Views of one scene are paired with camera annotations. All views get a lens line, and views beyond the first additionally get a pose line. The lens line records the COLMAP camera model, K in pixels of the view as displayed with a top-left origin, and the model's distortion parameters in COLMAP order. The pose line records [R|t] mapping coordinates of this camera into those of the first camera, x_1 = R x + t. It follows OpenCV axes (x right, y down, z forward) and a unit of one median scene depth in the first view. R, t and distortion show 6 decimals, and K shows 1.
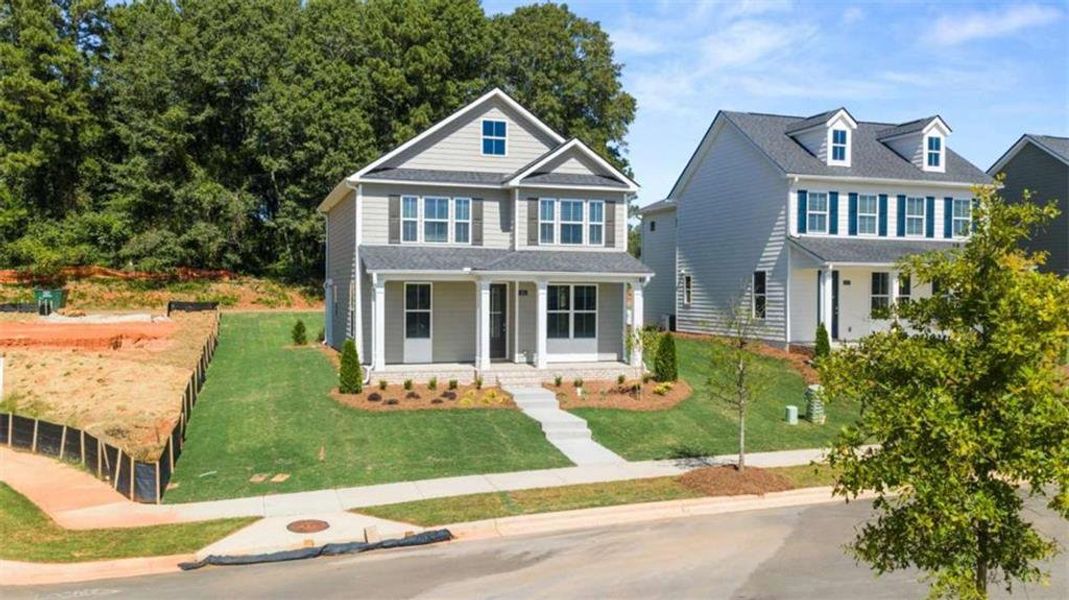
lens RADIAL K [[892.5, 0, 536.2], [0, 892.5, 299.7], [0, 0, 1]] dist [-0.006958, -0.017317]
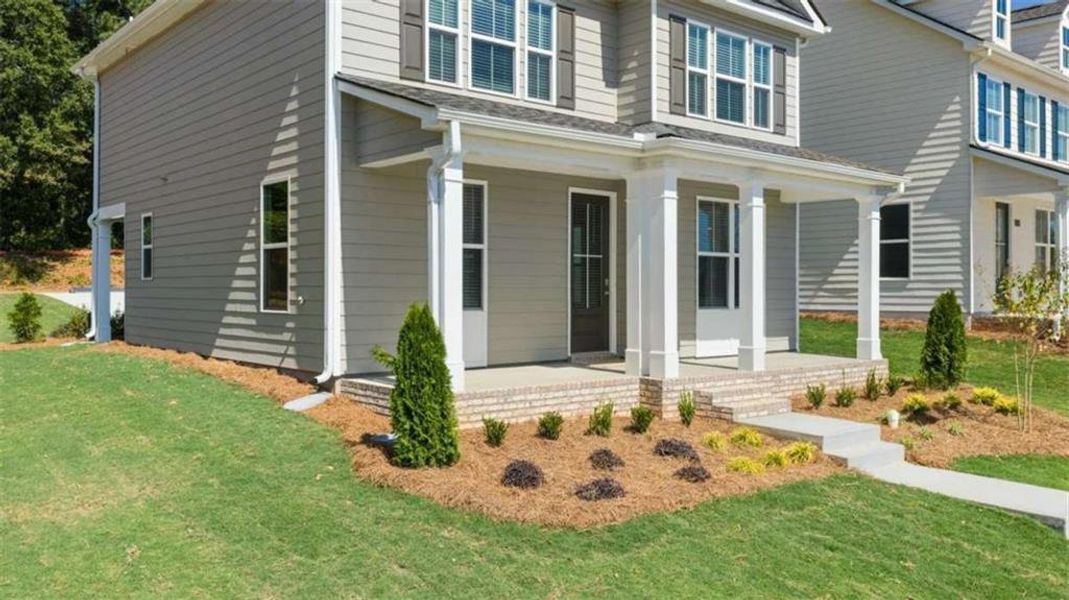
lens RADIAL K [[892.5, 0, 532.9], [0, 892.5, 295.8], [0, 0, 1]] dist [-0.006958, -0.017317]
pose [[0.926671, -0.006144, 0.375824, -0.253599], [0.006270, 0.999980, 0.000887, 0.035080], [-0.375822, 0.001534, 0.926691, 0.574742]]
